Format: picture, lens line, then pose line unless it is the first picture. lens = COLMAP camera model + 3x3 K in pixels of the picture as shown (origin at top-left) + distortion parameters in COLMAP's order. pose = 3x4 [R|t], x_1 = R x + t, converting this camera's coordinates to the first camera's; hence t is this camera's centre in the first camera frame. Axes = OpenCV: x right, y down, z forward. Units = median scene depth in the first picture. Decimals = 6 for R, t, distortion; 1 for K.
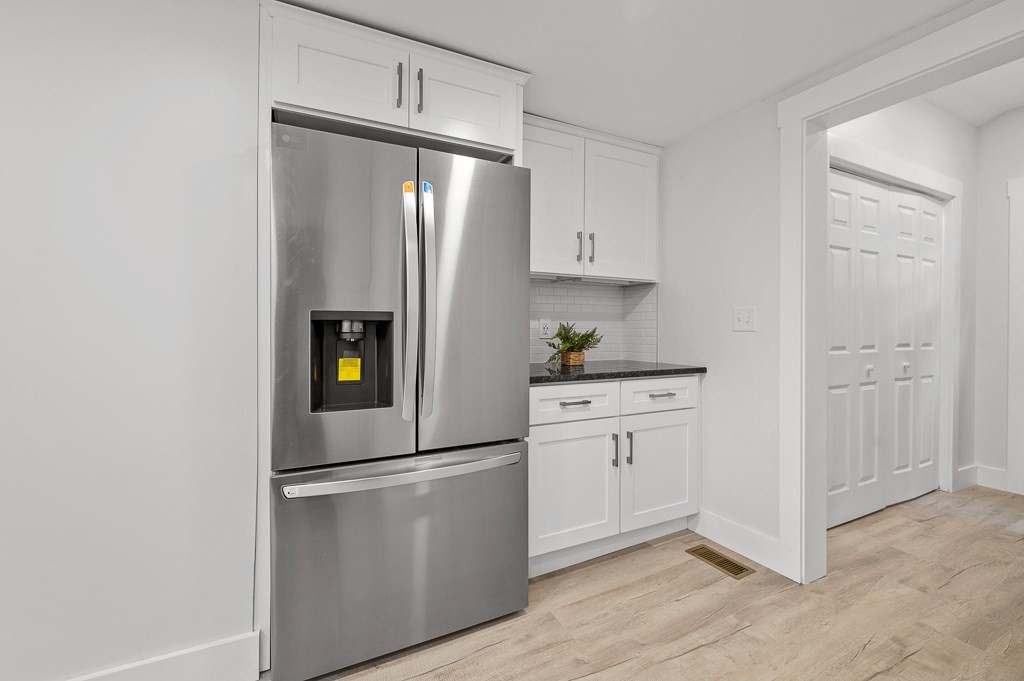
lens RADIAL K [[433.6, 0, 511.4], [0, 433.6, 331.9], [0, 0, 1]] dist [-0.000913, -0.000066]
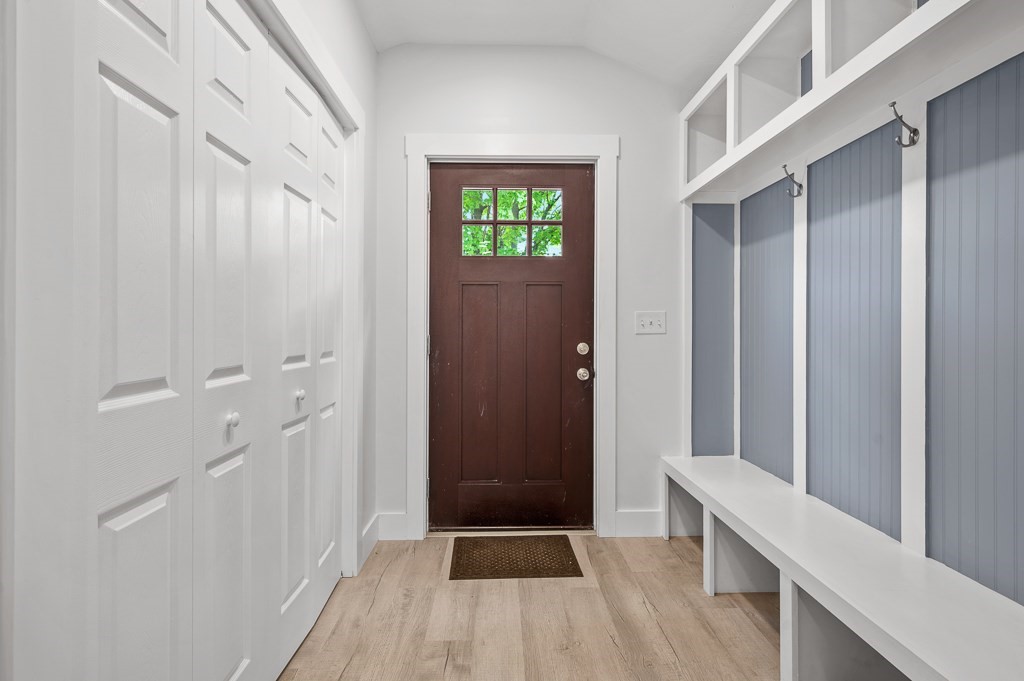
lens RADIAL K [[494.2, 0, 512.9], [0, 494.2, 331.0], [0, 0, 1]] dist [-0.000035, 0.000360]
pose [[0.414166, -0.006452, 0.910178, 0.458159], [0.004408, 0.999977, 0.005083, -0.005879], [-0.910191, 0.001907, 0.414185, 0.499376]]
